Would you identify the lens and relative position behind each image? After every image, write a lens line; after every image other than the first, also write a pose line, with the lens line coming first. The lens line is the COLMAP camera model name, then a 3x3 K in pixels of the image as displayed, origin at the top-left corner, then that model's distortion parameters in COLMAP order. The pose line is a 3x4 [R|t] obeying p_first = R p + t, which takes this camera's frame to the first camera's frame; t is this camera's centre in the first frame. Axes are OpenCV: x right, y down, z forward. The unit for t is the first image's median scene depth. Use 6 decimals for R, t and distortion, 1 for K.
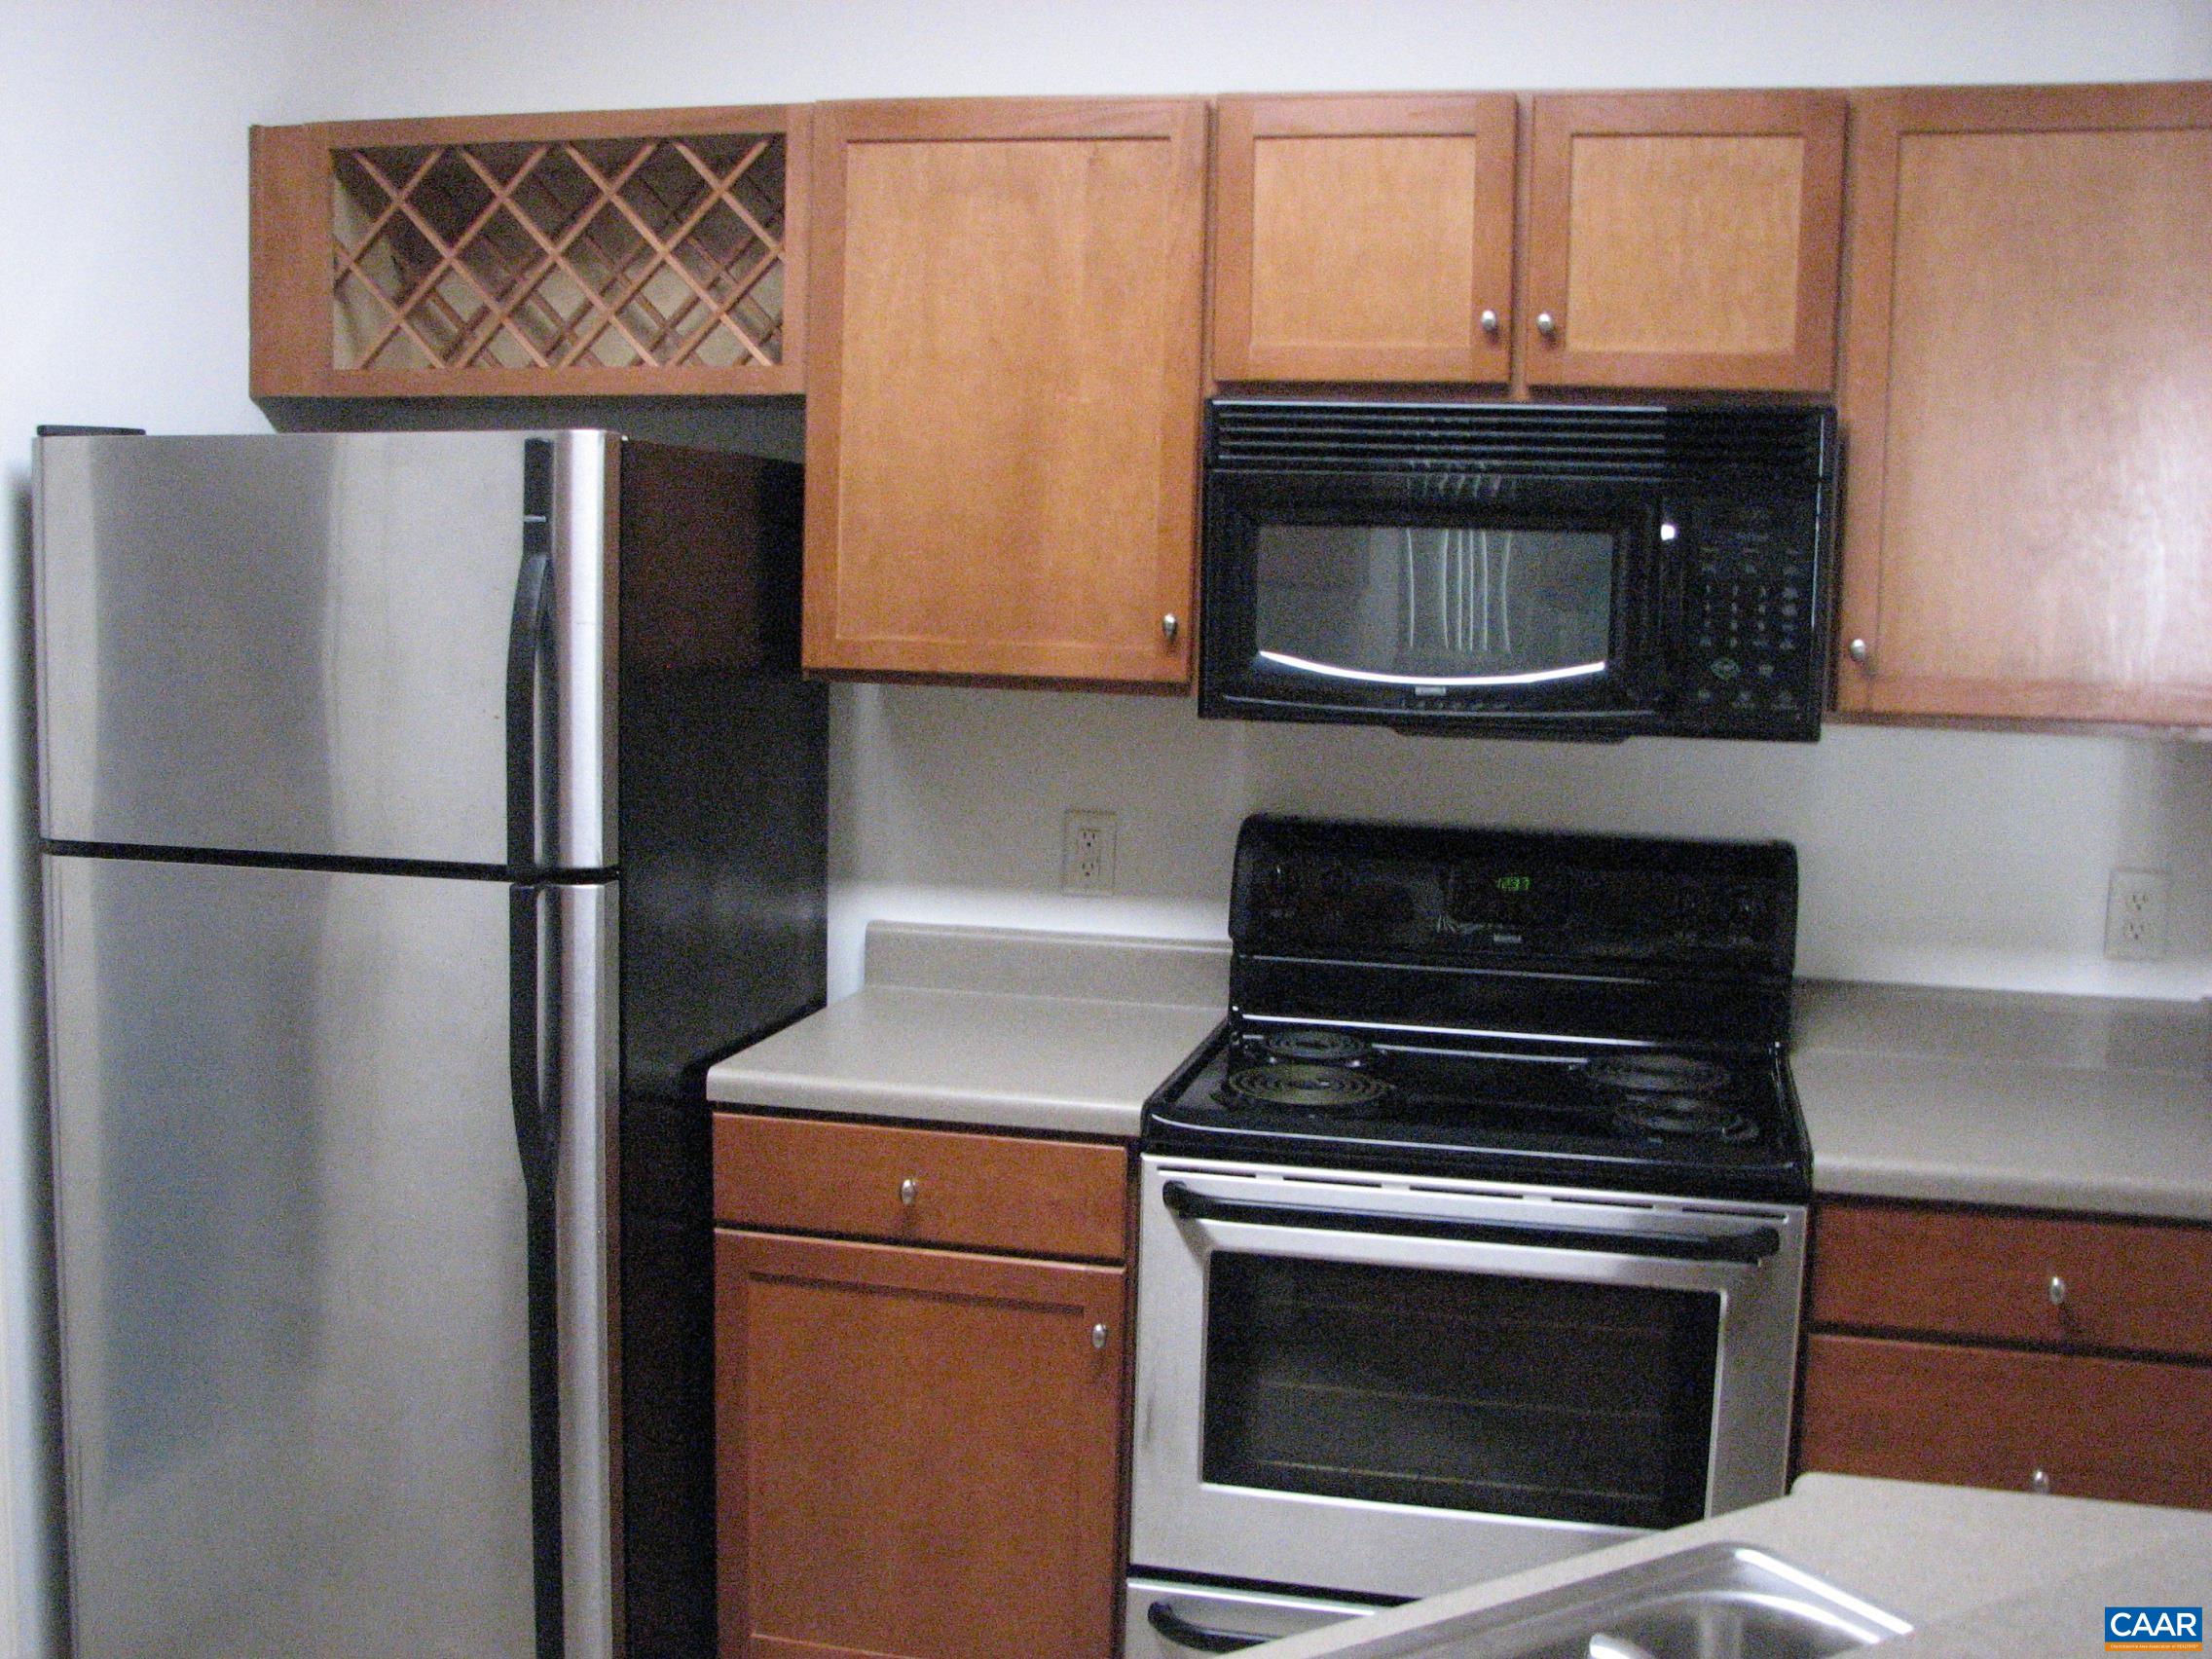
lens RADIAL K [[2299.6, 0, 1099.7], [0, 2299.6, 867.9], [0, 0, 1]] dist [-0.130719, 0.018377]
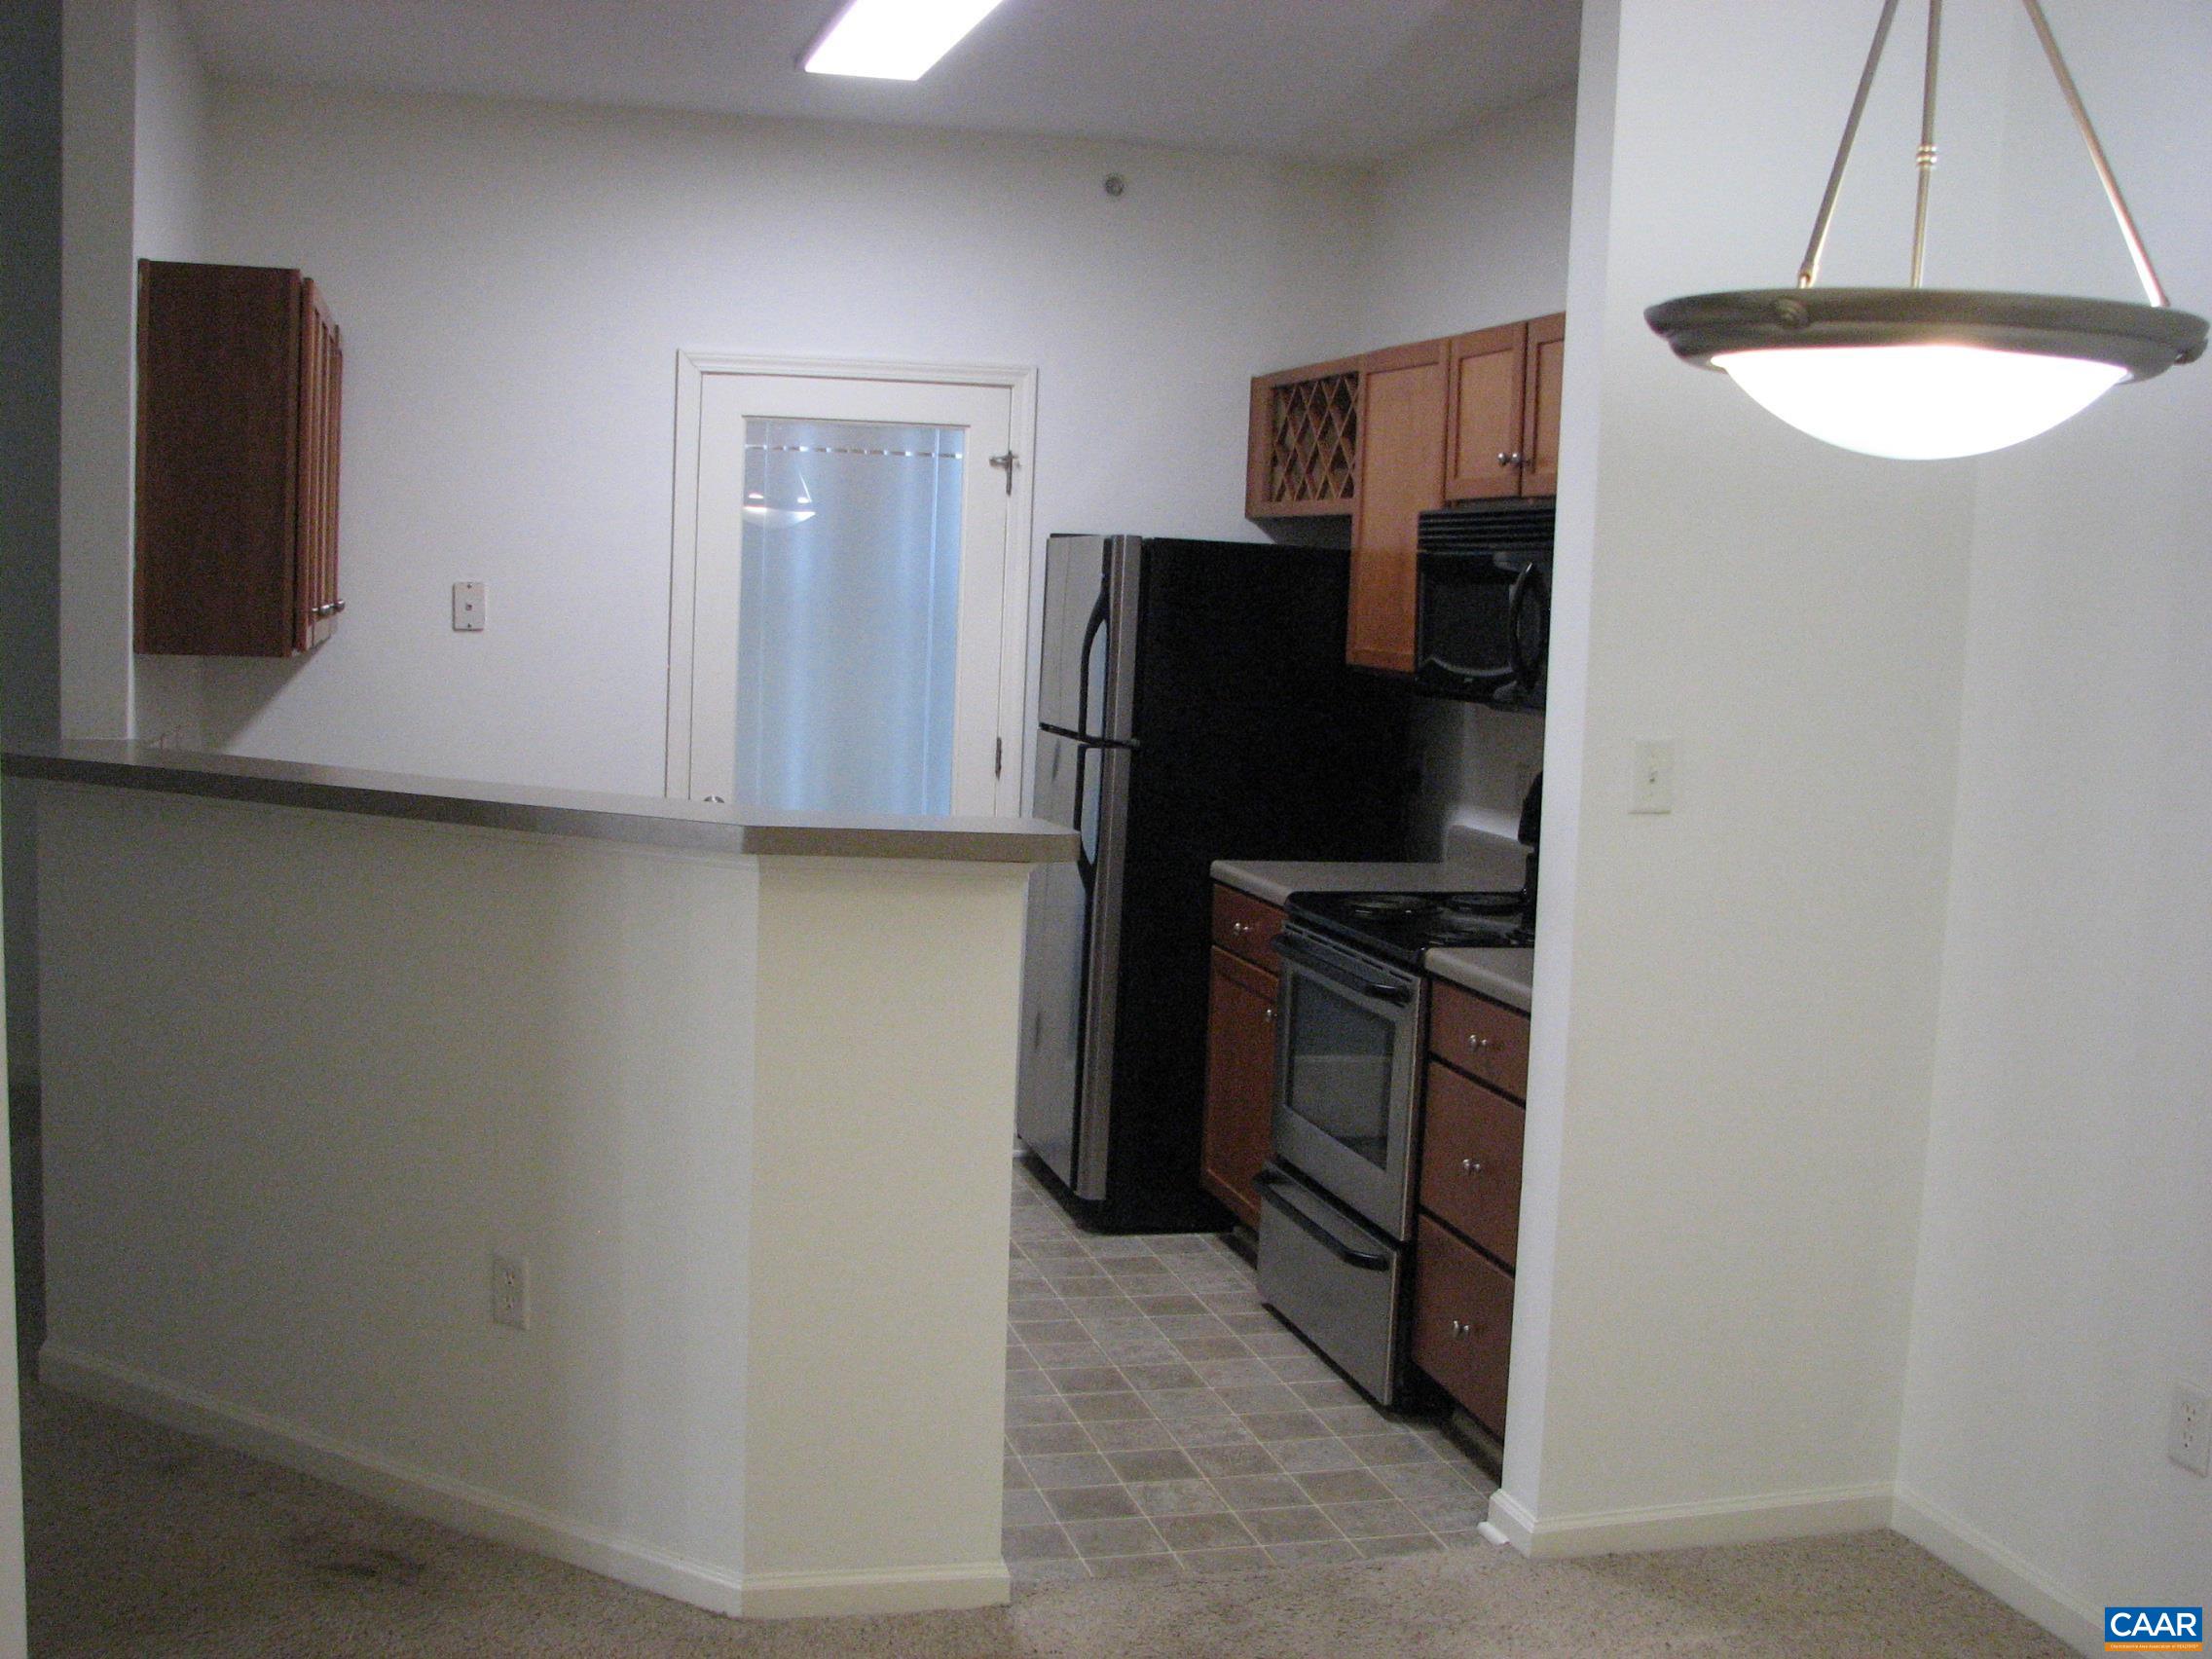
lens RADIAL K [[2383.7, 0, 1053.3], [0, 2383.7, 850.2], [0, 0, 1]] dist [-0.197670, 0.274633]
pose [[0.463999, 0.094270, -0.880805, 1.469188], [-0.148392, 0.988543, 0.027629, 0.041684], [0.873318, 0.117884, 0.472672, -0.069182]]
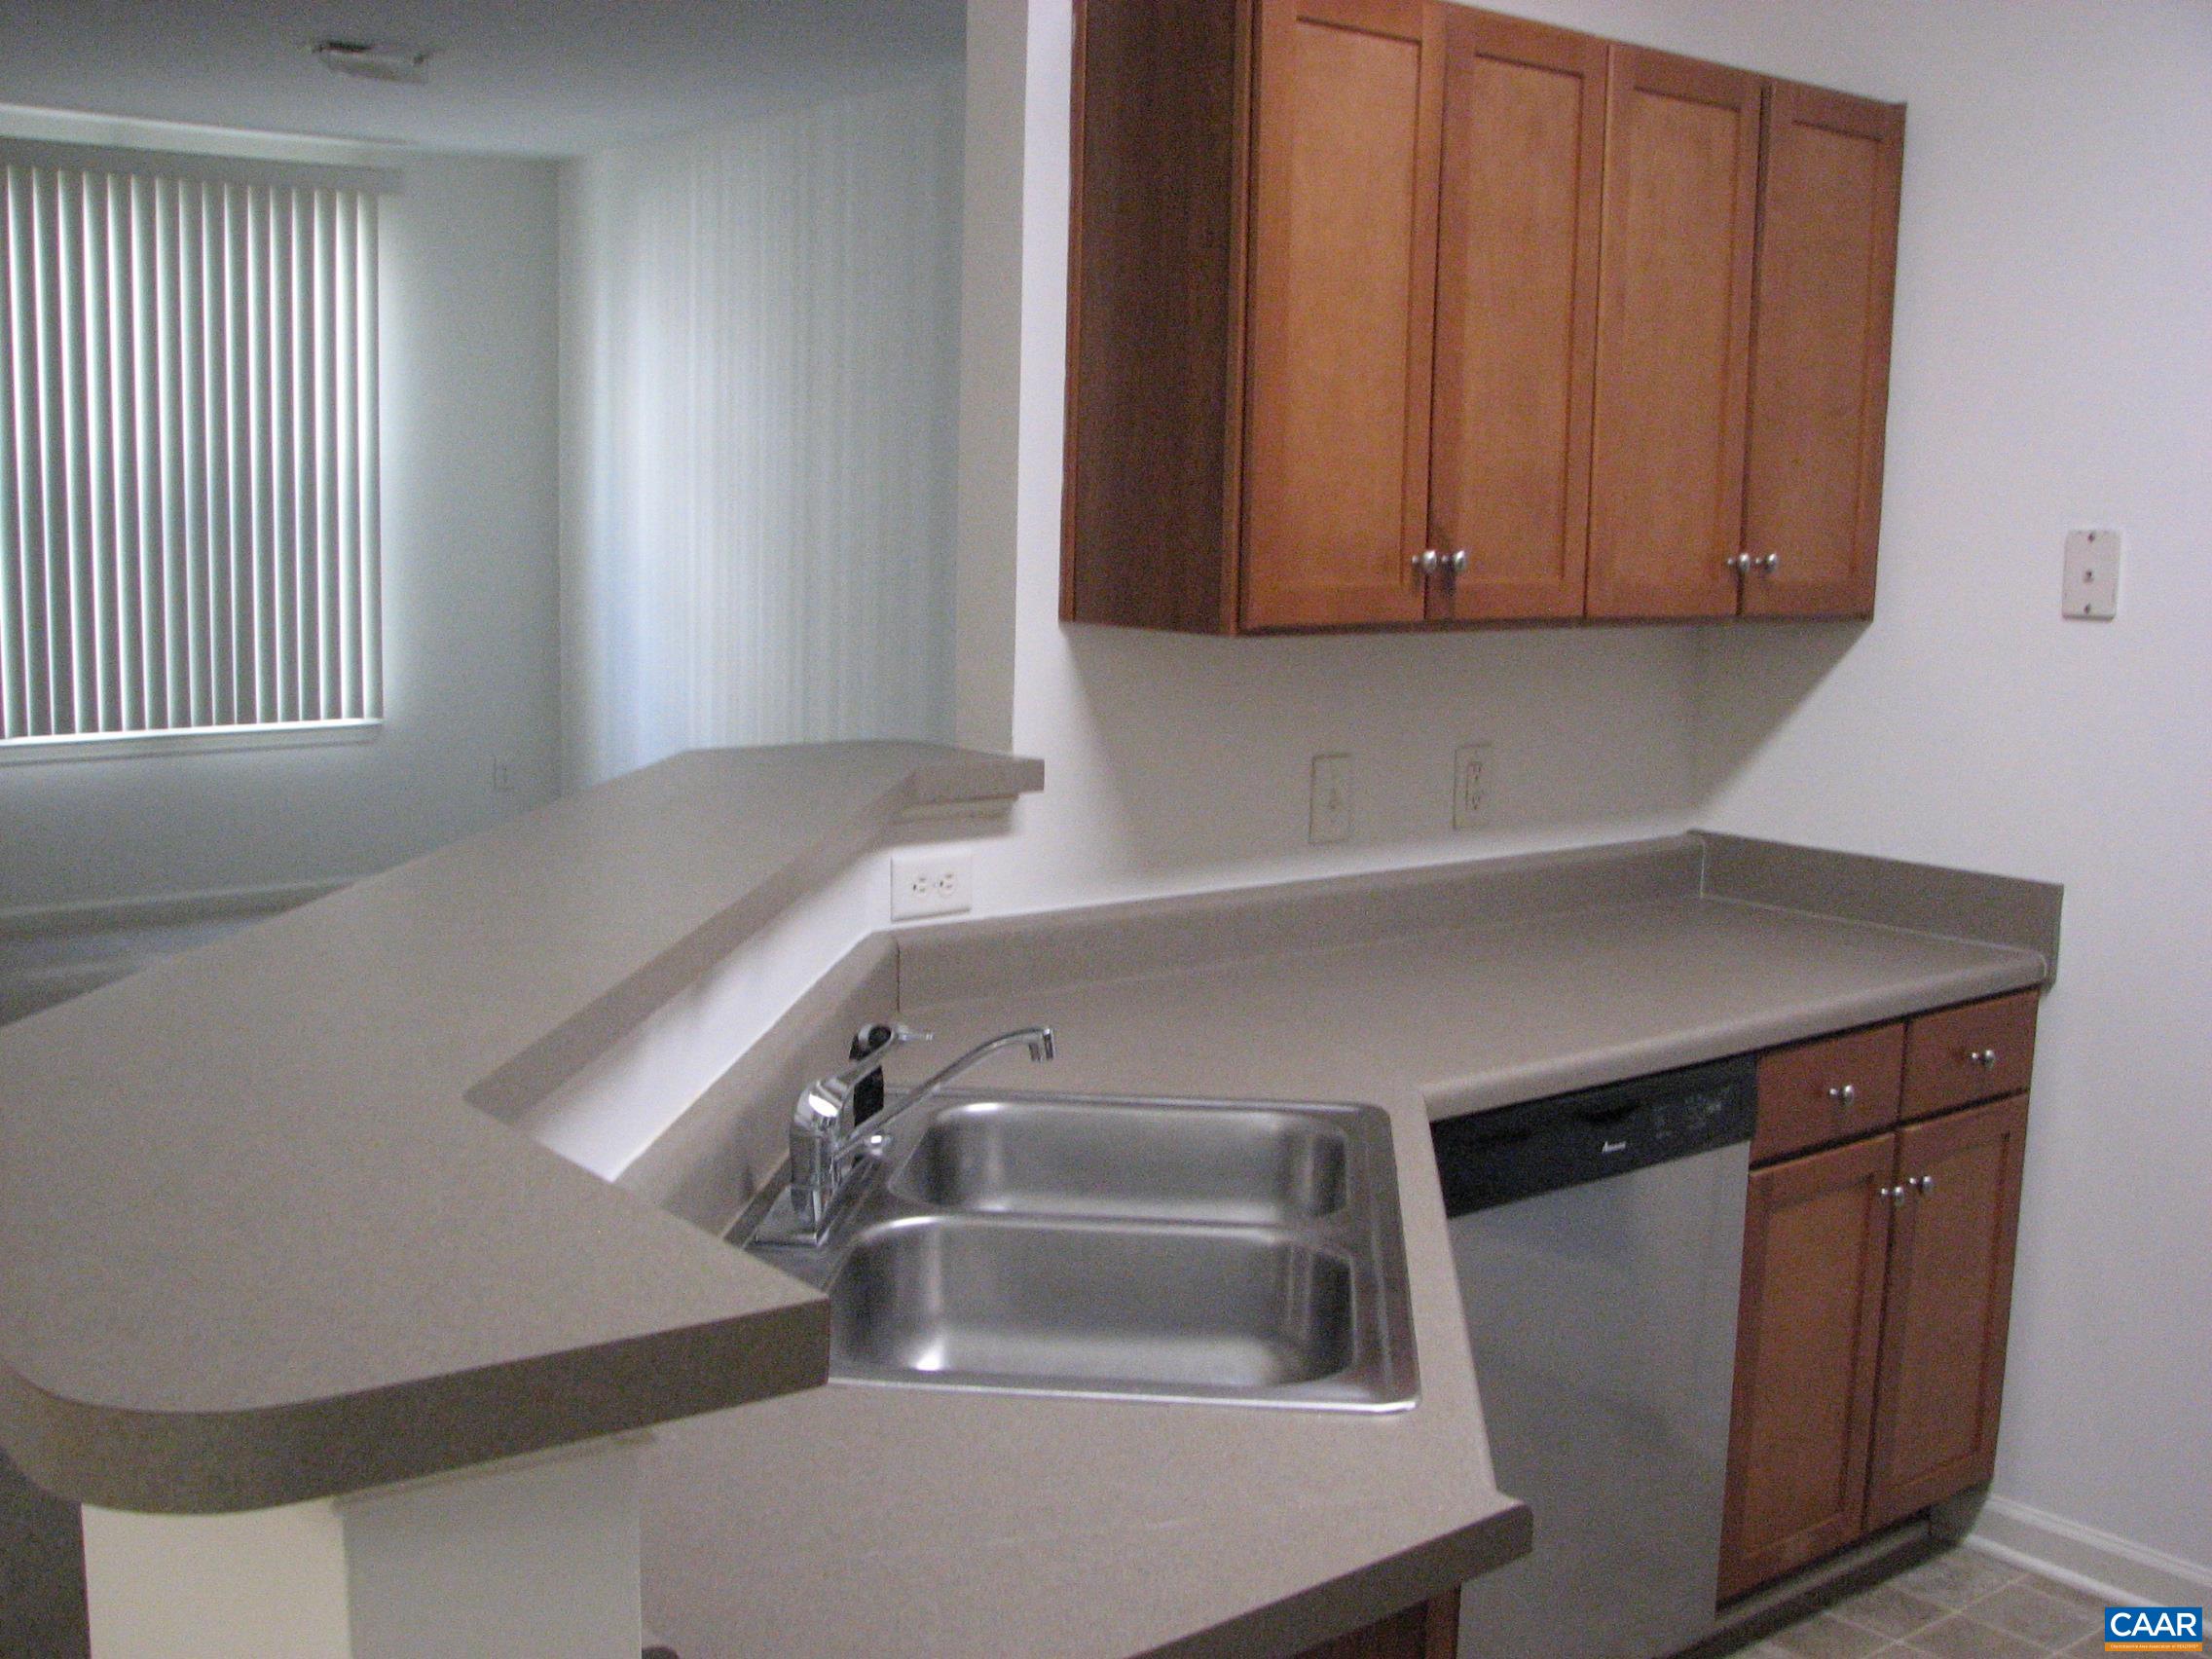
lens RADIAL K [[2299.6, 0, 1099.7], [0, 2299.6, 867.9], [0, 0, 1]] dist [-0.130719, 0.018377]
pose [[-0.638798, 0.086003, -0.764553, 0.553449], [-0.137044, 0.965122, 0.223067, -0.073636], [0.757071, 0.247272, -0.604731, 0.747034]]
